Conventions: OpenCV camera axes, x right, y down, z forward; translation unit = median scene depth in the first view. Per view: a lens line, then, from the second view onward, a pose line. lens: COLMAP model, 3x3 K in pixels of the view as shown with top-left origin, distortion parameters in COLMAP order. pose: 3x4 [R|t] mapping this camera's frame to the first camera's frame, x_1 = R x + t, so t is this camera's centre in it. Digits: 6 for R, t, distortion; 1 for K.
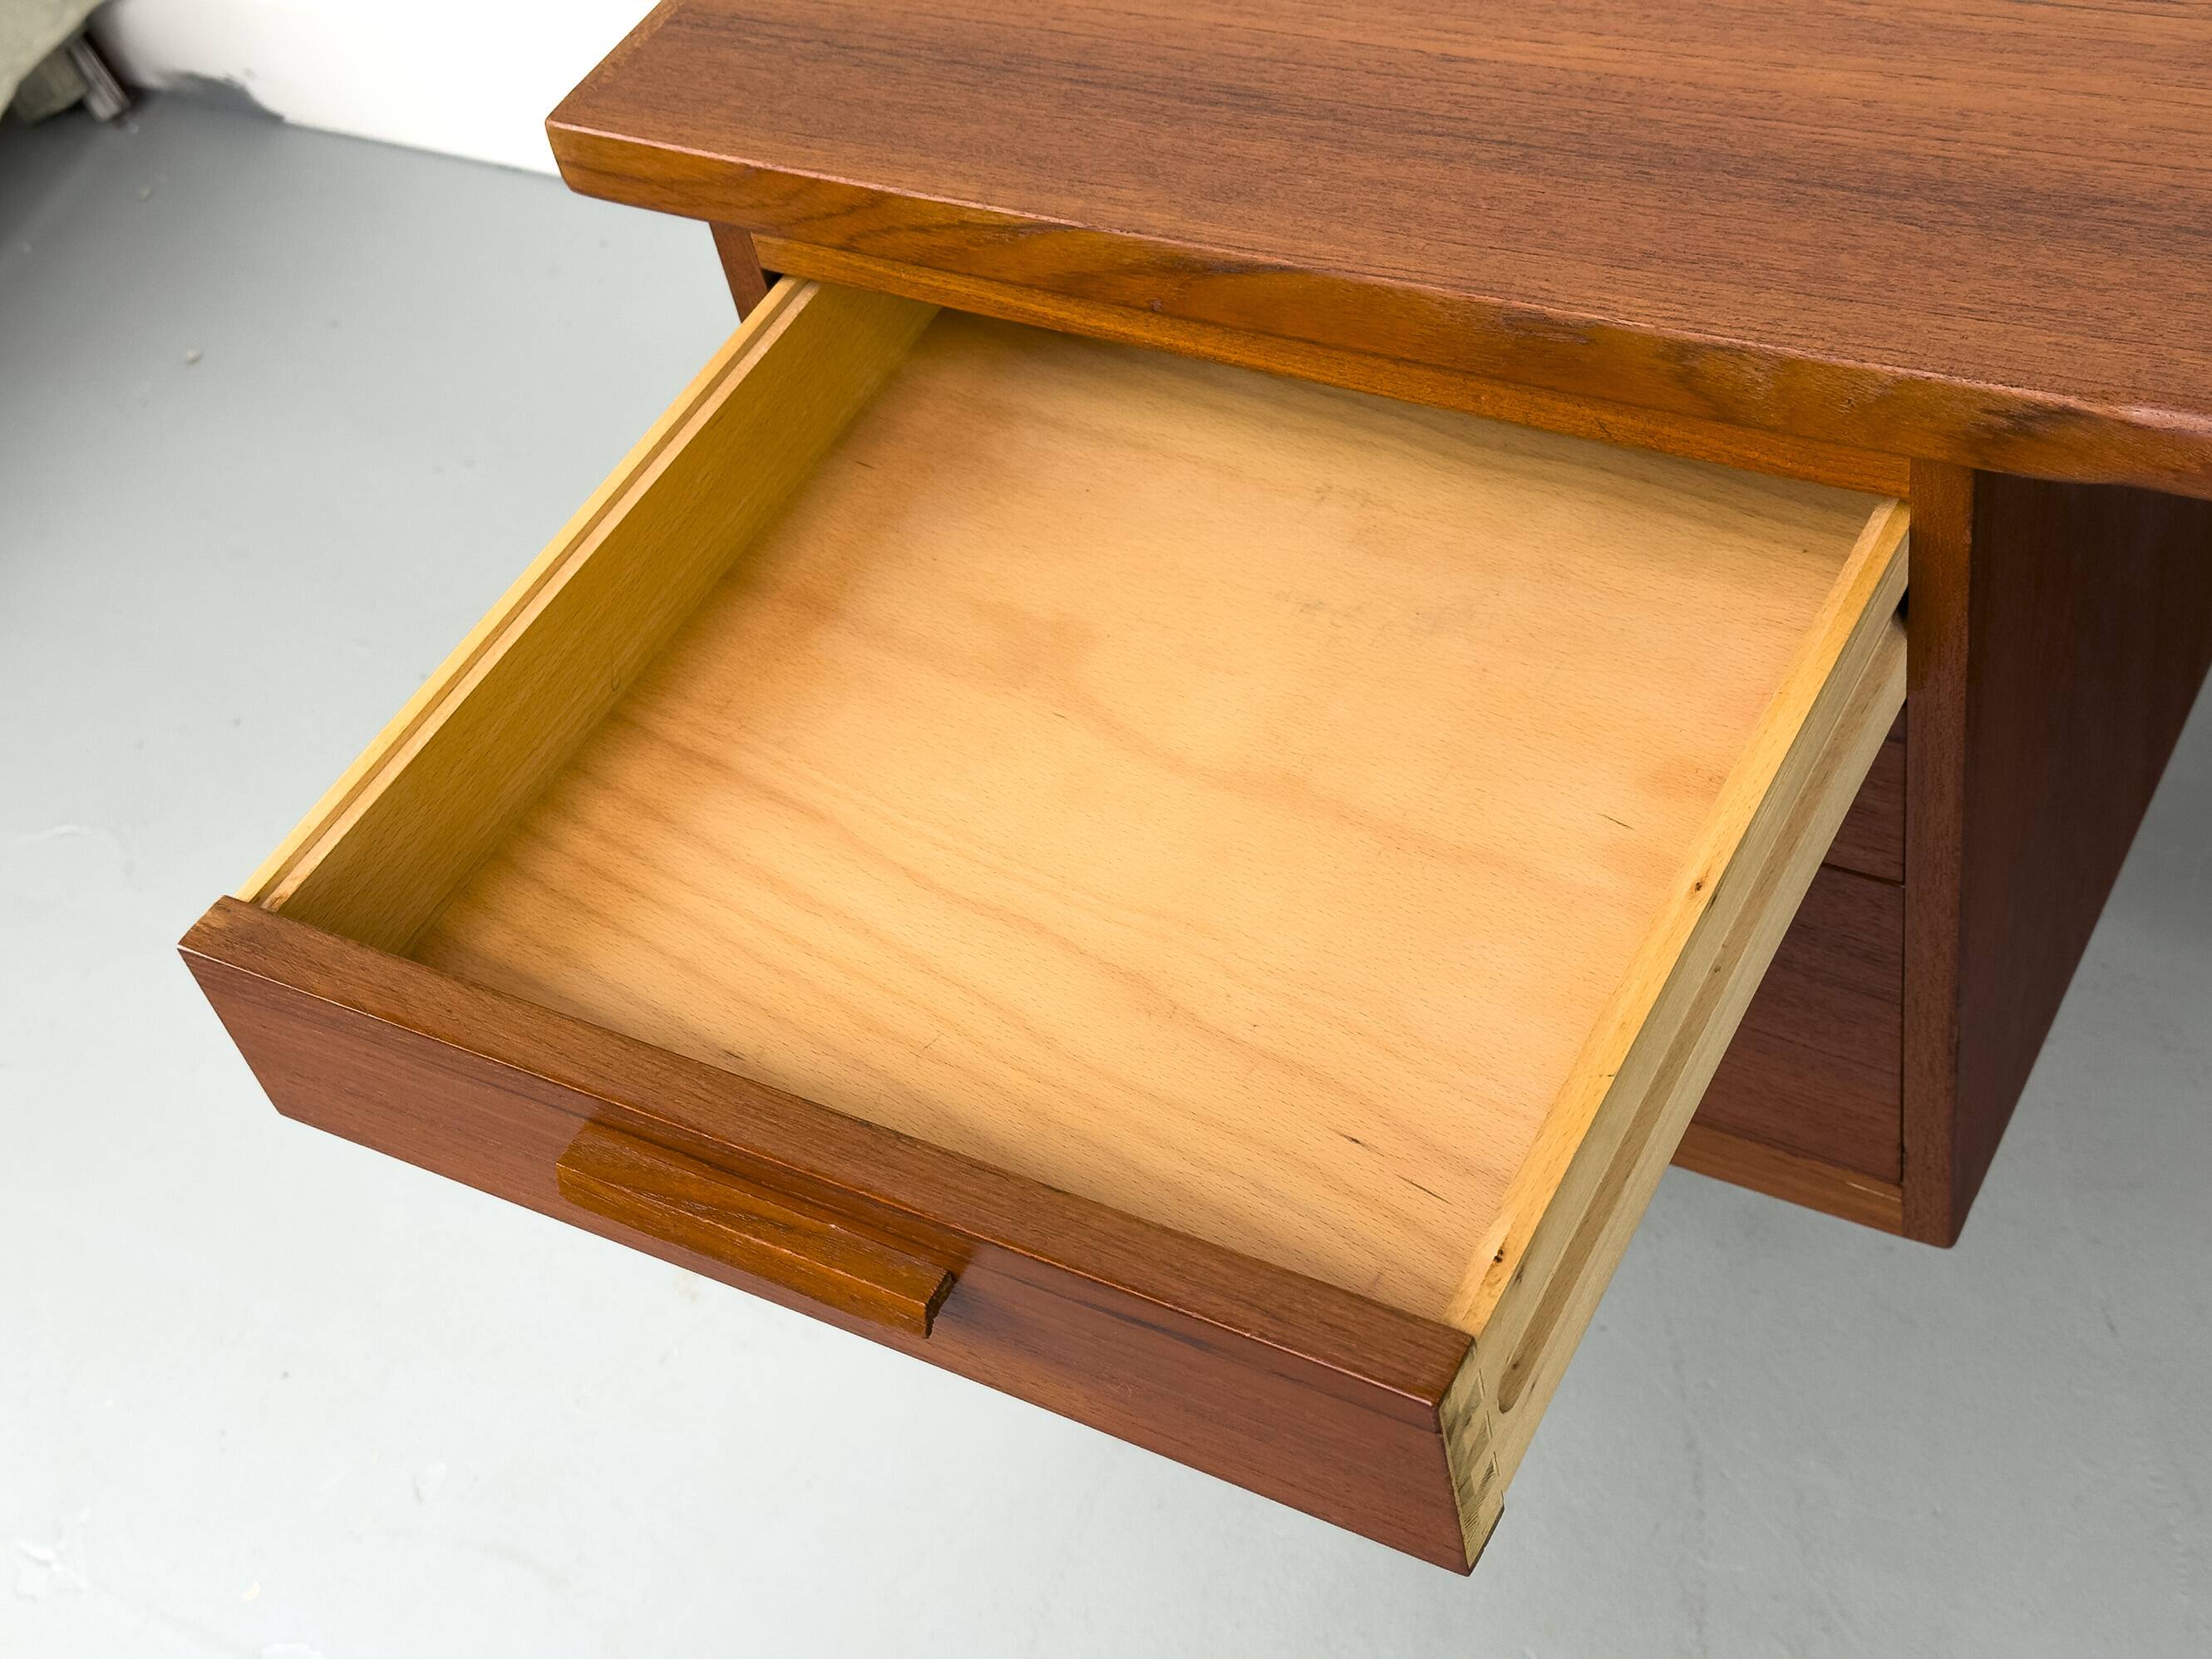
lens RADIAL K [[3097.9, 0, 1106.0], [0, 3097.9, 829.5], [0, 0, 1]] dist [0.158020, 0.022162]
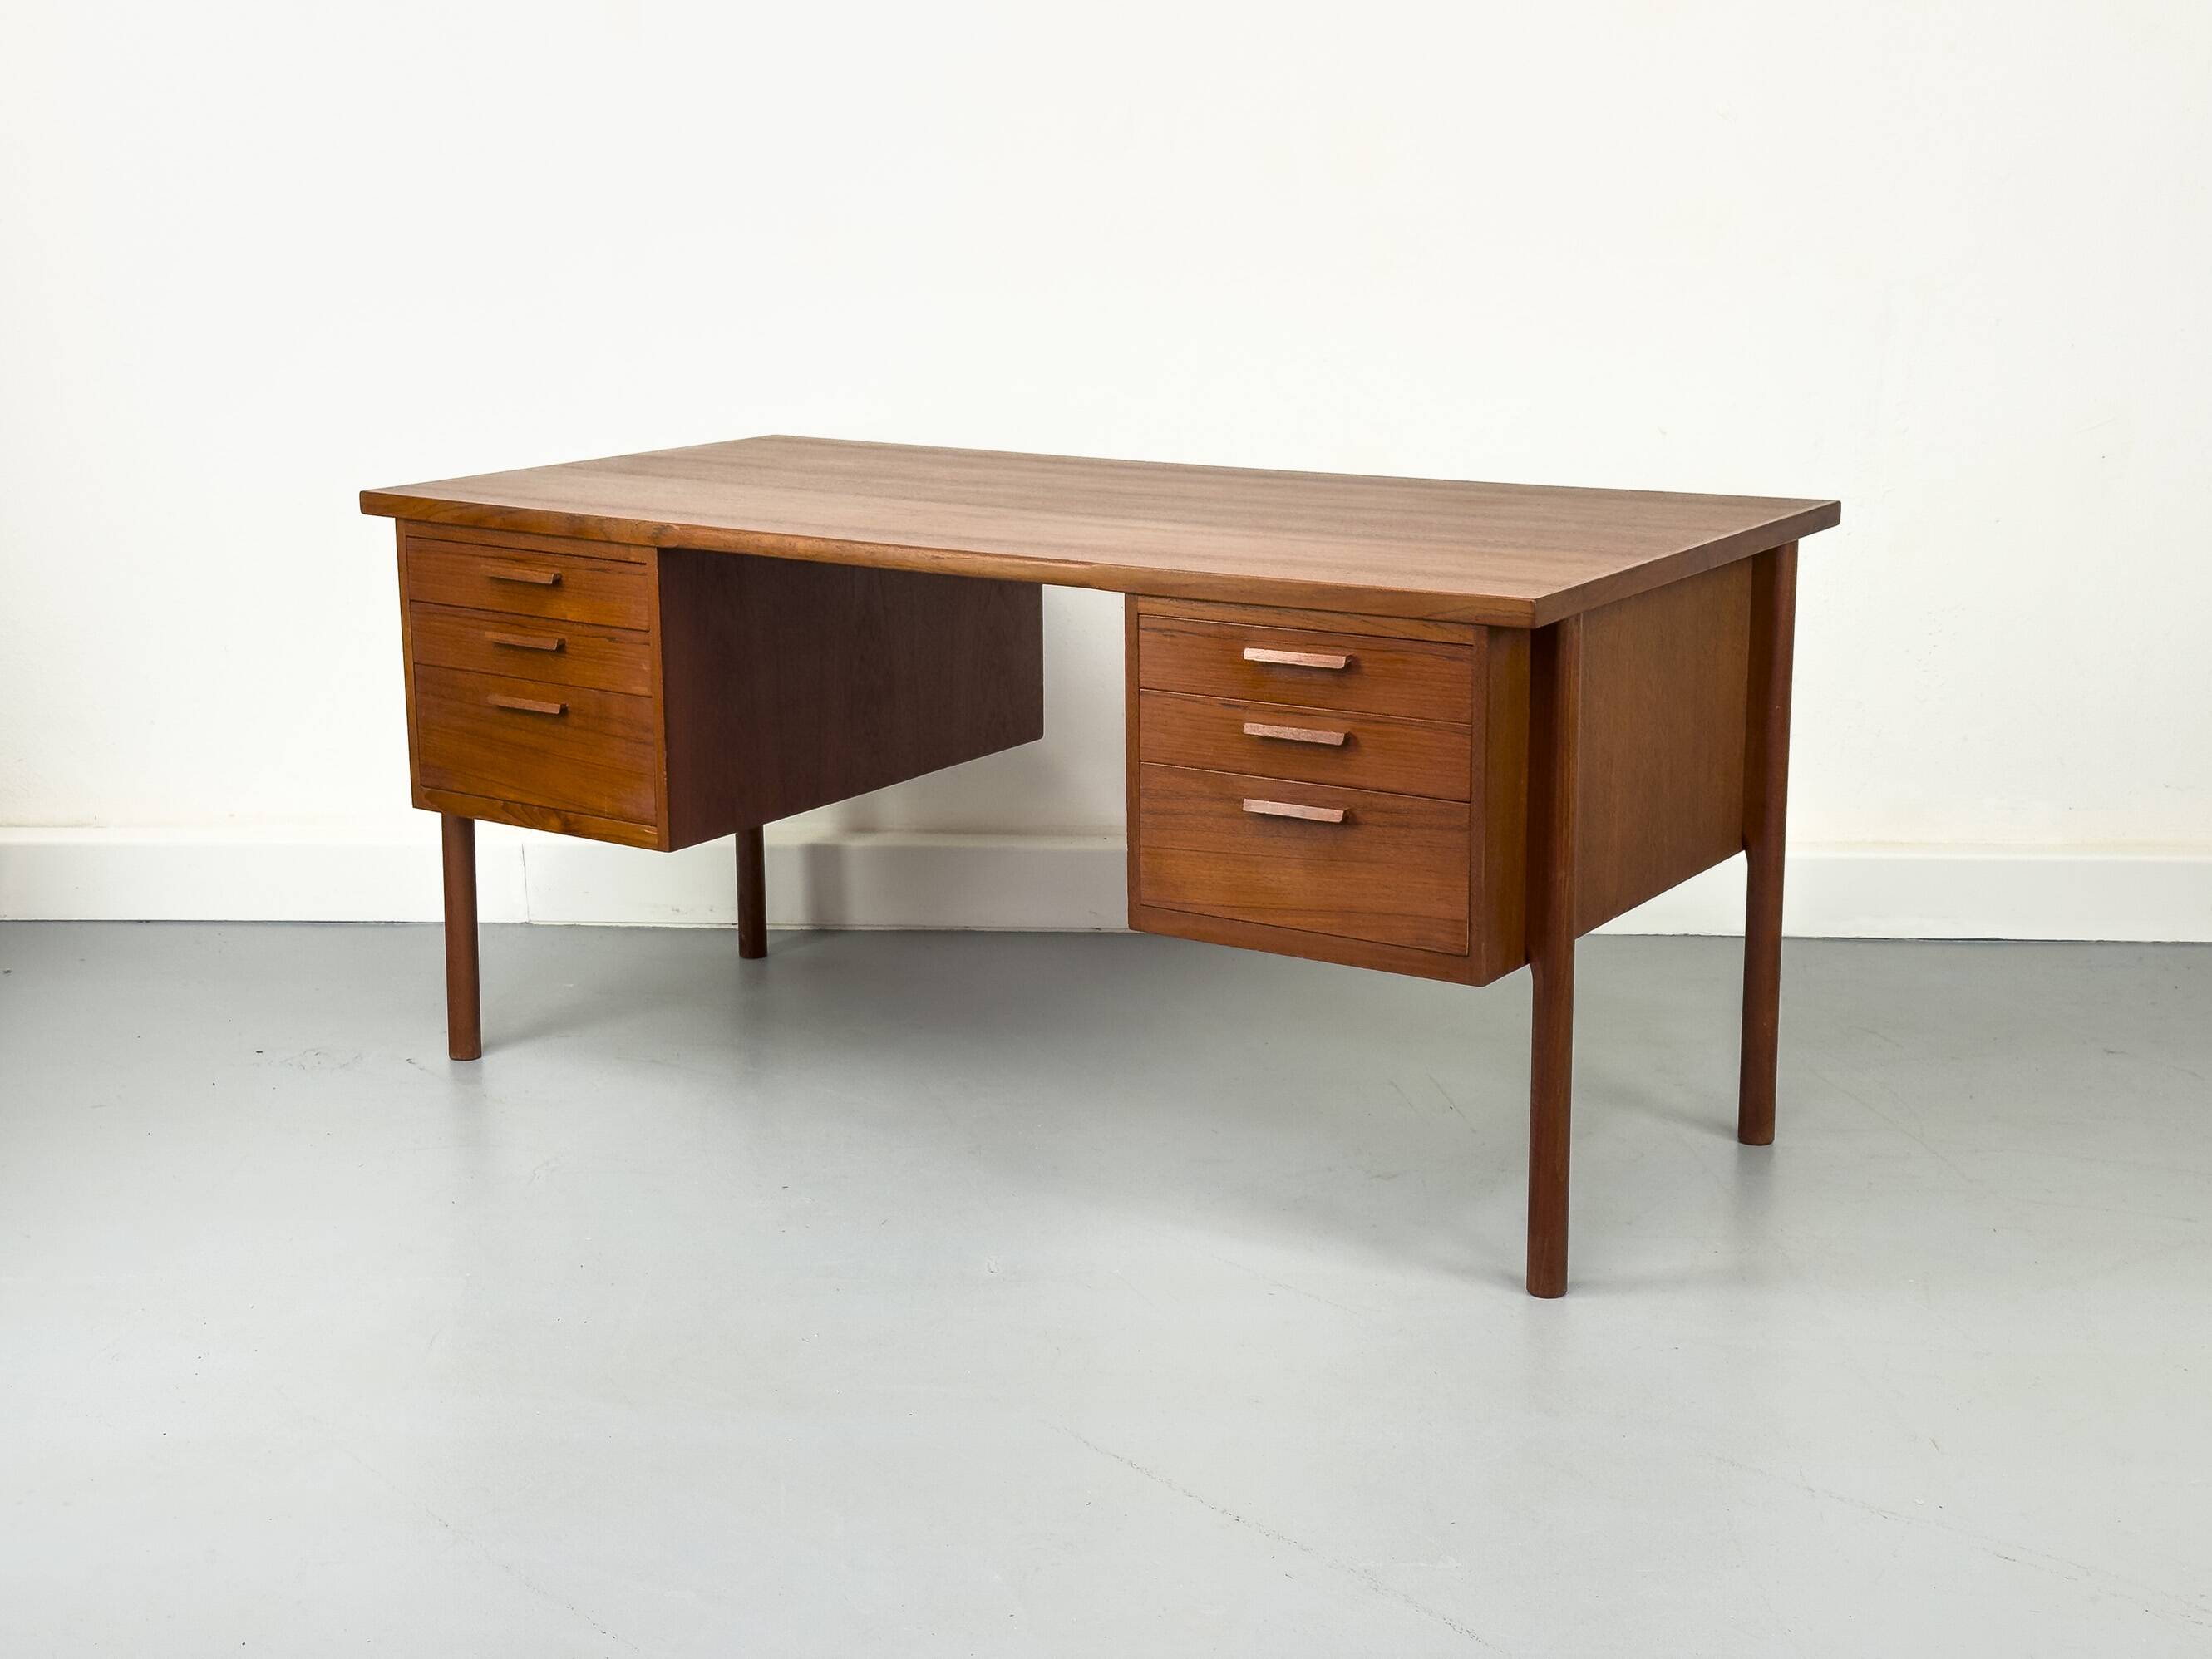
lens RADIAL K [[3097.9, 0, 1106.0], [0, 3097.9, 829.5], [0, 0, 1]] dist [0.158020, 0.022162]
pose [[0.981726, 0.188085, -0.028952, 1.086991], [-0.174971, 0.832314, -0.525964, 2.368855], [-0.074829, 0.521418, 0.850014, -2.511996]]
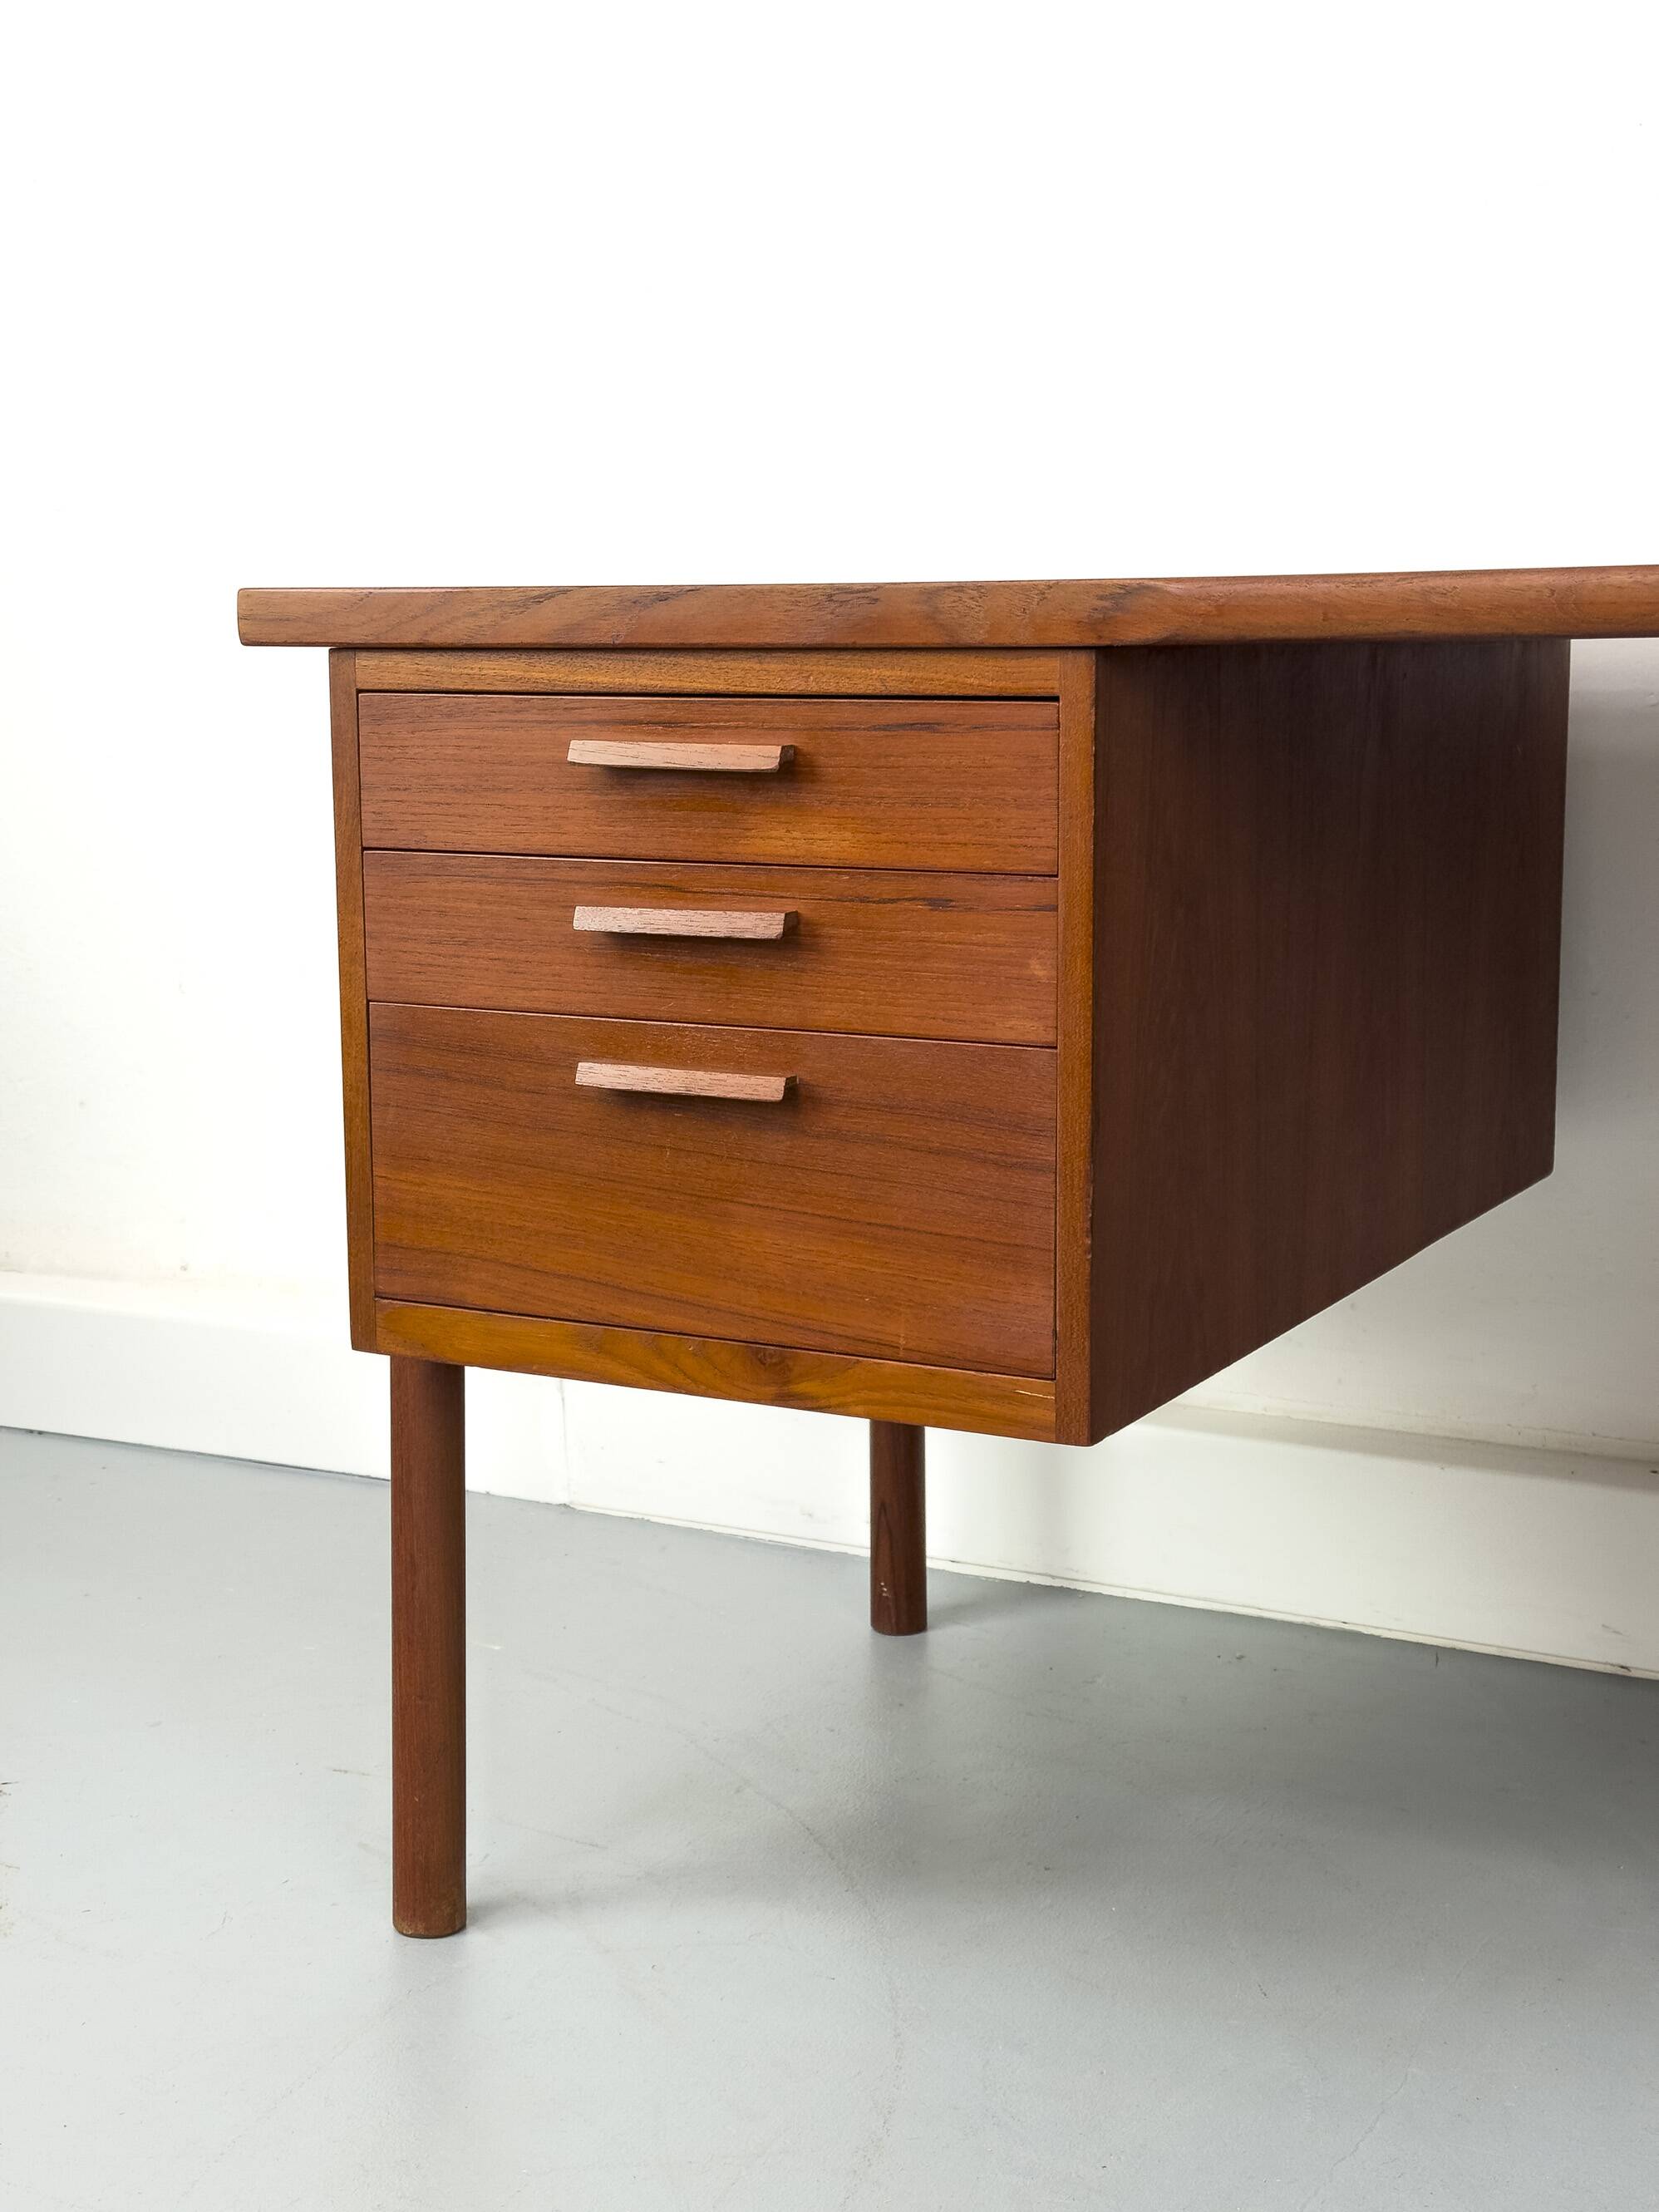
lens RADIAL K [[3097.9, 0, 832.0], [0, 3097.9, 1066.3], [0, 0, 1]] dist [0.158020, 0.022162]
pose [[0.985486, 0.164072, 0.043572, 0.102787], [-0.103986, 0.786315, -0.609012, 1.078259], [-0.134183, 0.595642, 0.791963, -0.160127]]
